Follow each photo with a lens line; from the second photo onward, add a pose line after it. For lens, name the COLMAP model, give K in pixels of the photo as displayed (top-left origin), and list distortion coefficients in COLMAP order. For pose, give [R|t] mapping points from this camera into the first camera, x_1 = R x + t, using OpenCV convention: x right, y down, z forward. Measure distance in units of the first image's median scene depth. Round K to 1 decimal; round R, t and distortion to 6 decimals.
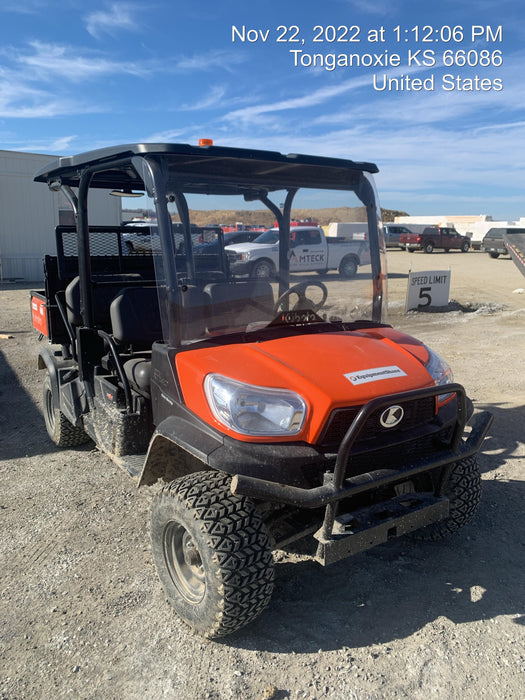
lens RADIAL K [[533.3, 0, 263.7], [0, 533.3, 345.7], [0, 0, 1]] dist [0.042494, -0.028459]
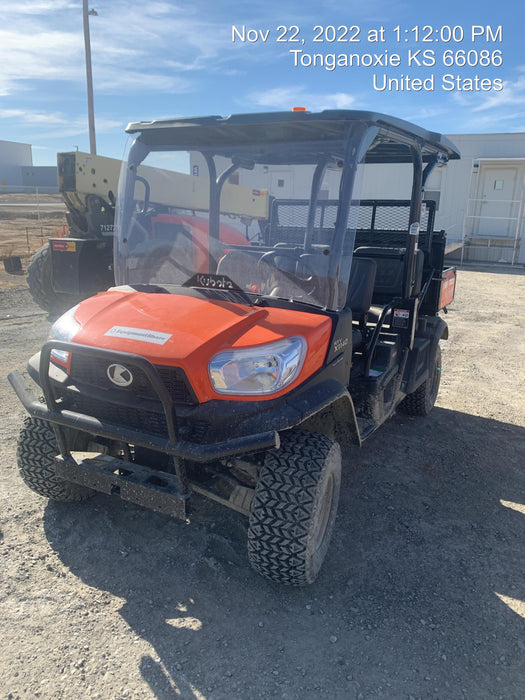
lens RADIAL K [[533.3, 0, 262.4], [0, 533.3, 340.7], [0, 0, 1]] dist [0.042494, -0.028459]
pose [[0.502023, 0.215495, -0.837577, 1.187727], [-0.201796, 0.970915, 0.128849, -0.112444], [0.840982, 0.104335, 0.530908, 0.681437]]
